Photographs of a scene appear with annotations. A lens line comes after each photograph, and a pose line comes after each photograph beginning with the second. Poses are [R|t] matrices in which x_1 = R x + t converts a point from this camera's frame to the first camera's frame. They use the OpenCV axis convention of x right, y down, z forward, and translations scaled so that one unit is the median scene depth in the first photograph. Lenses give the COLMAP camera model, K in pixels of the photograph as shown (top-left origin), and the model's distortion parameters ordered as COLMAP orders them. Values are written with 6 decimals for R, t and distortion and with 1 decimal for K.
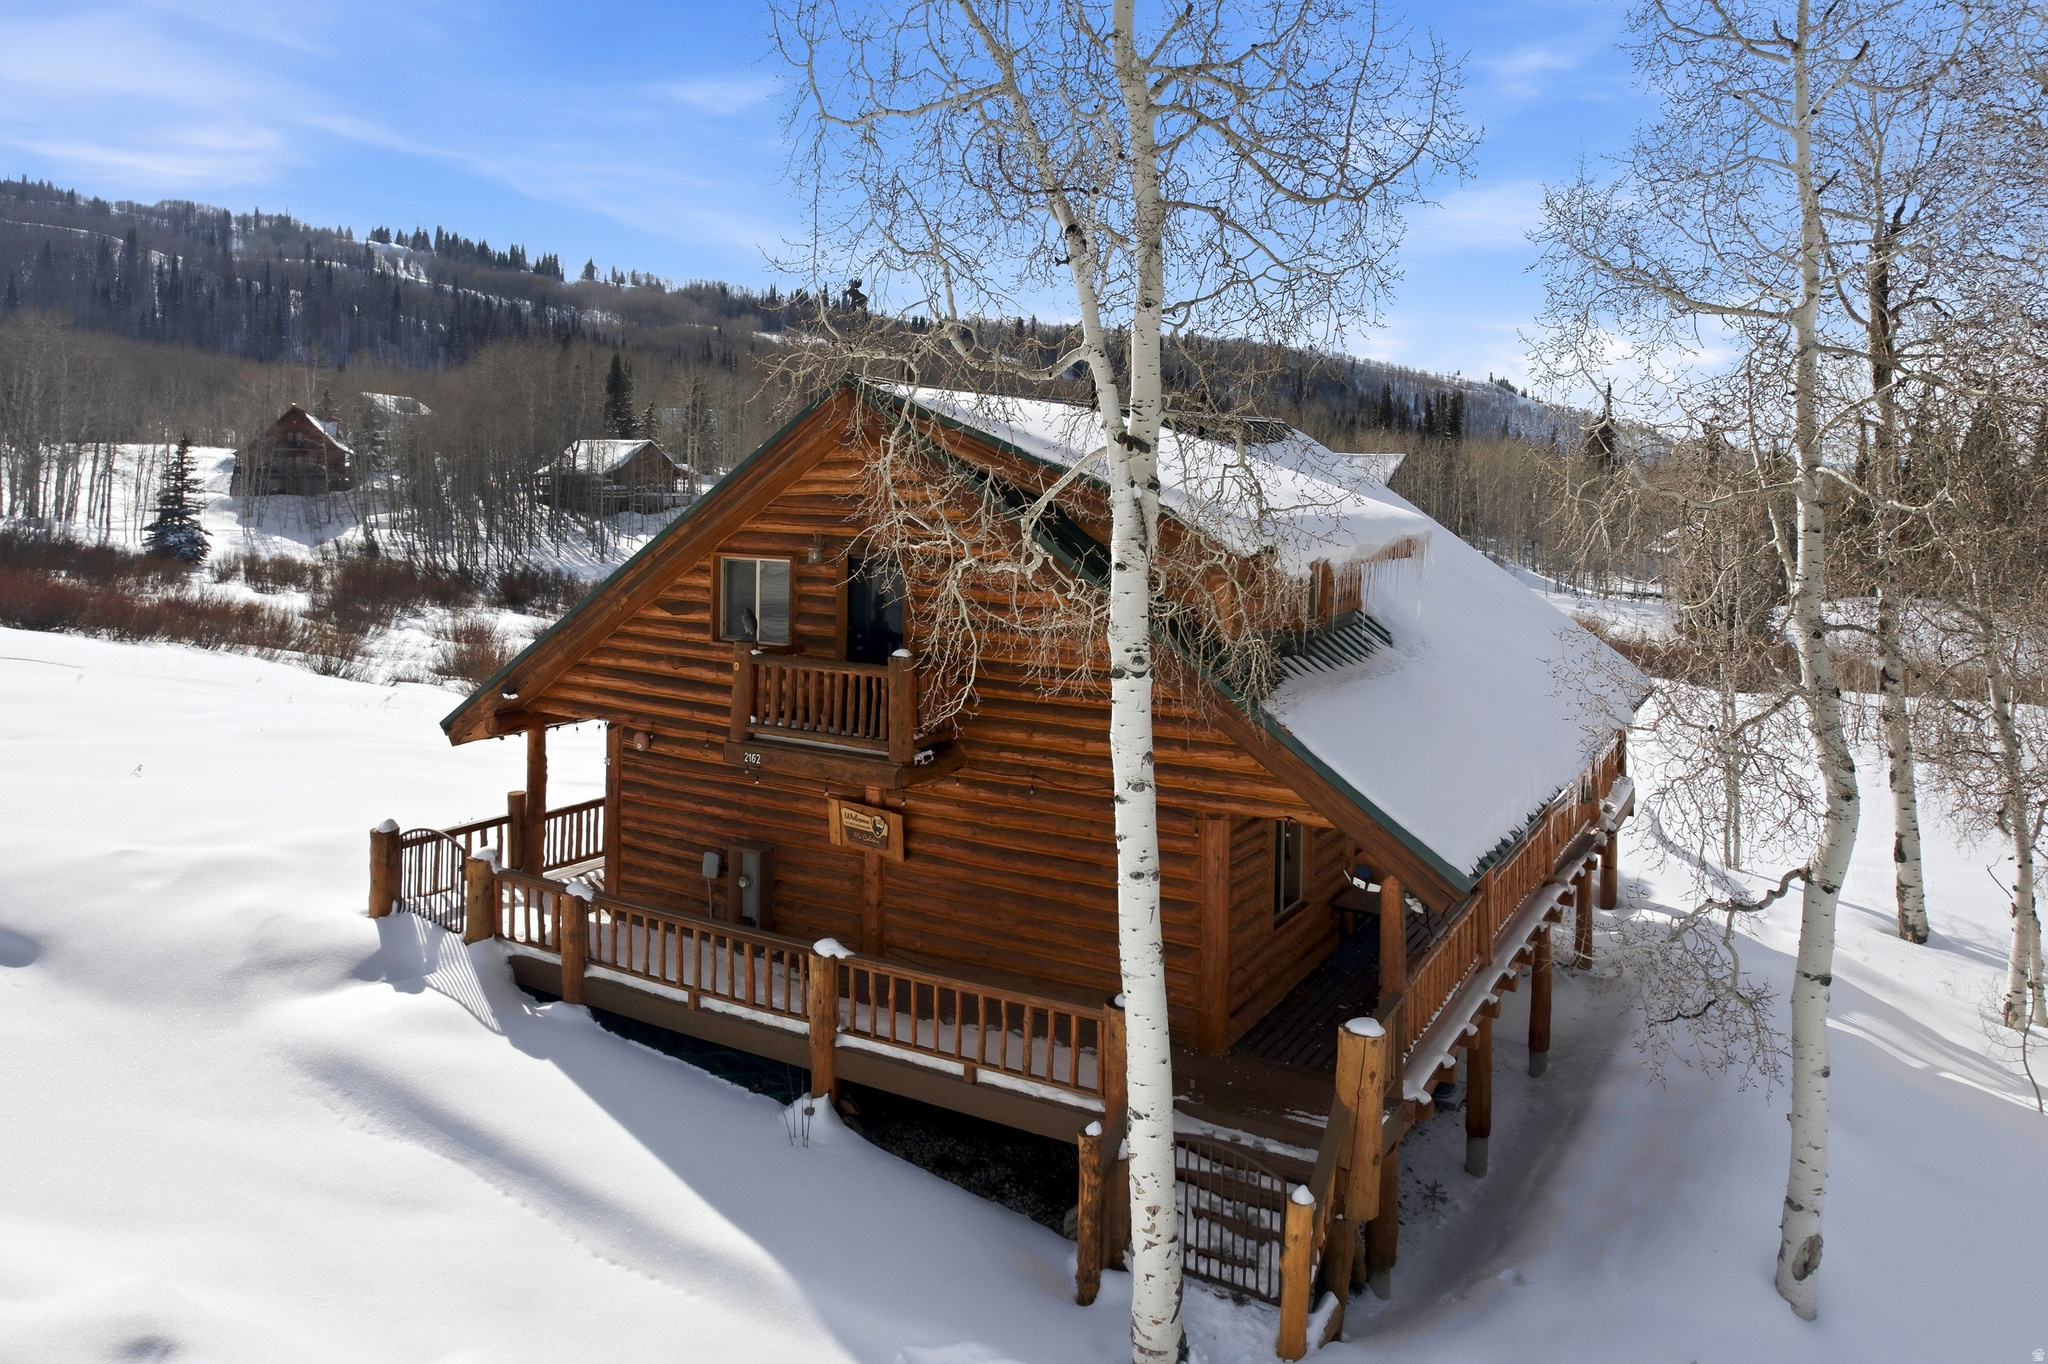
lens RADIAL K [[1363.3, 0, 1028.2], [0, 1363.3, 449.5], [0, 0, 1]] dist [-0.014243, -0.003355]
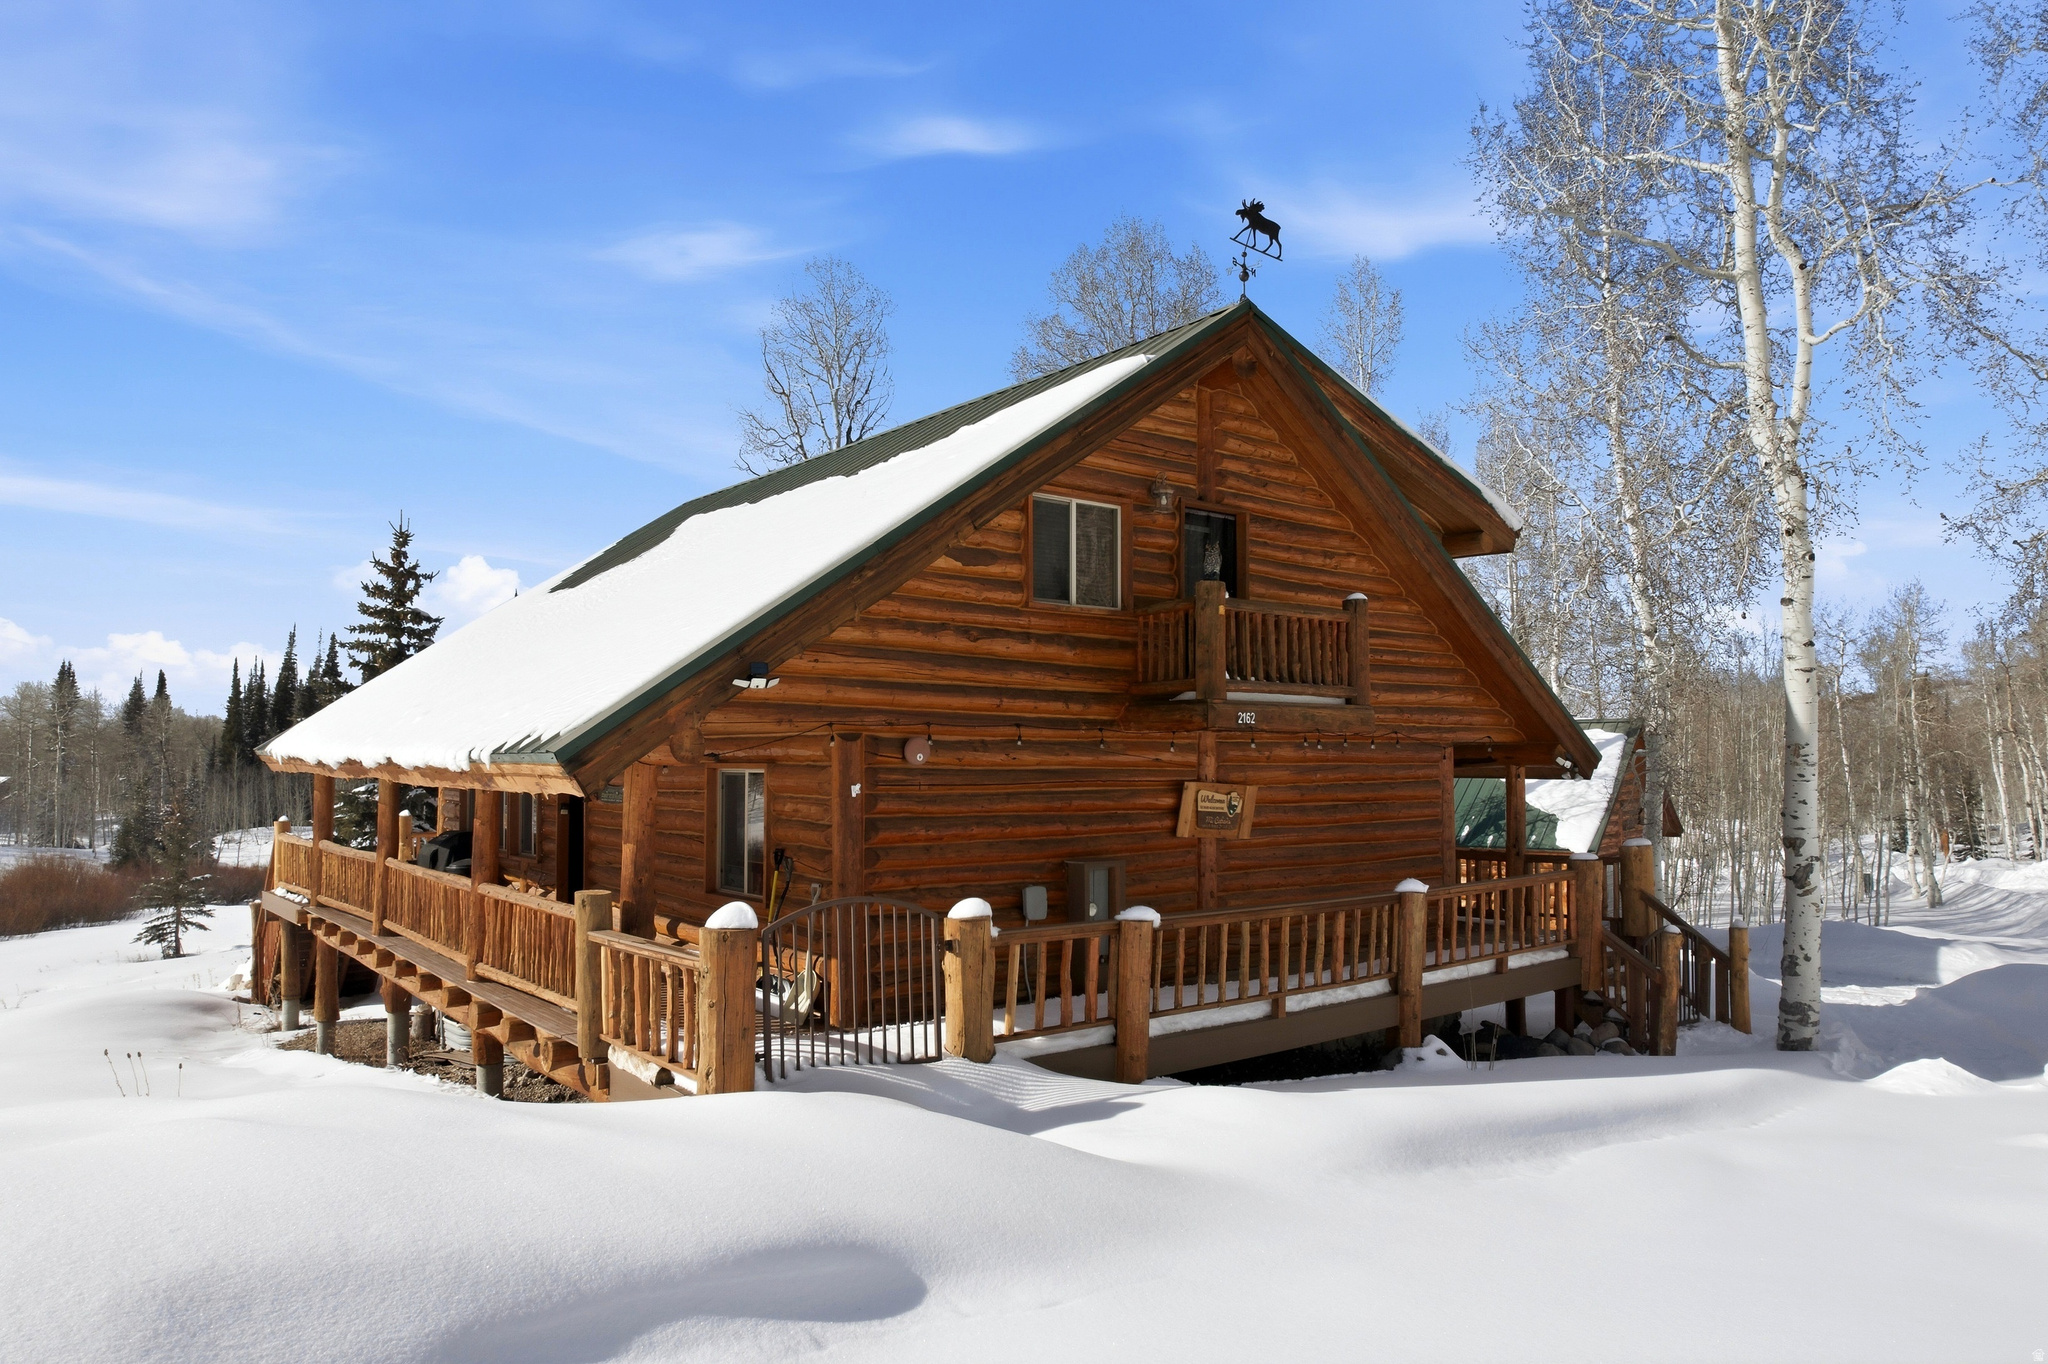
lens RADIAL K [[1303.4, 0, 1024.0], [0, 1303.4, 682.0], [0, 0, 1]] dist [-0.016211, 0.002627]
pose [[0.369273, 0.040668, 0.928431, -1.024739], [-0.014958, 0.999173, -0.037818, 0.242875], [-0.929201, 0.000077, 0.369576, 0.850860]]
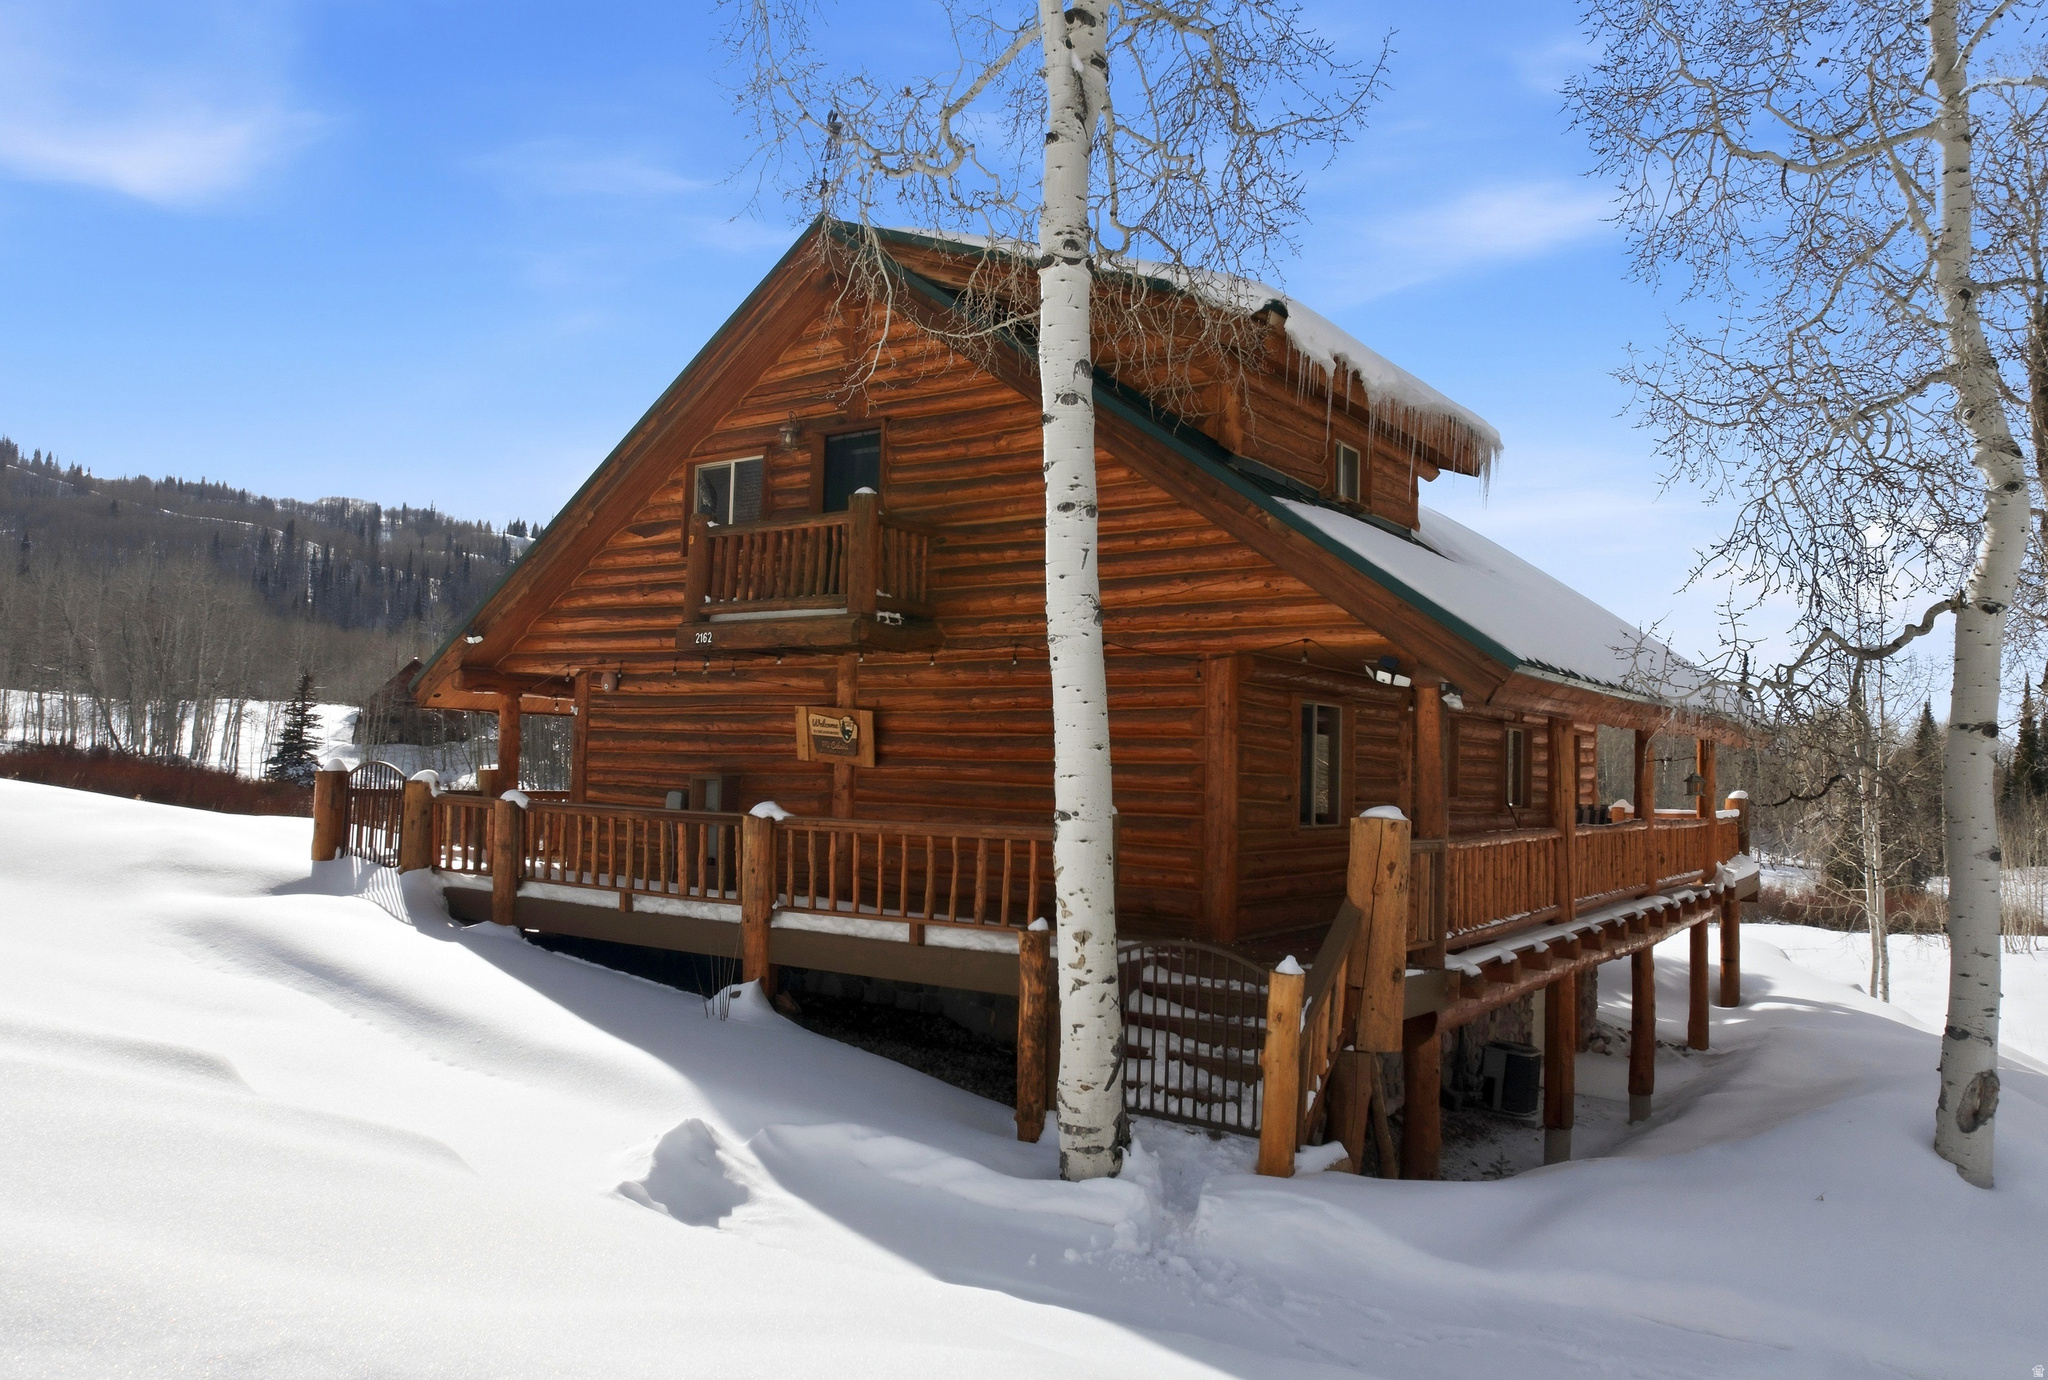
lens RADIAL K [[1365.6, 0, 1028.9], [0, 1365.6, 659.4], [0, 0, 1]] dist [-0.019664, 0.001125]
pose [[0.996517, 0.007026, -0.083098, 0.082732], [-0.011874, 0.998246, -0.057993, 0.296564], [0.082545, 0.058778, 0.994852, 0.142736]]
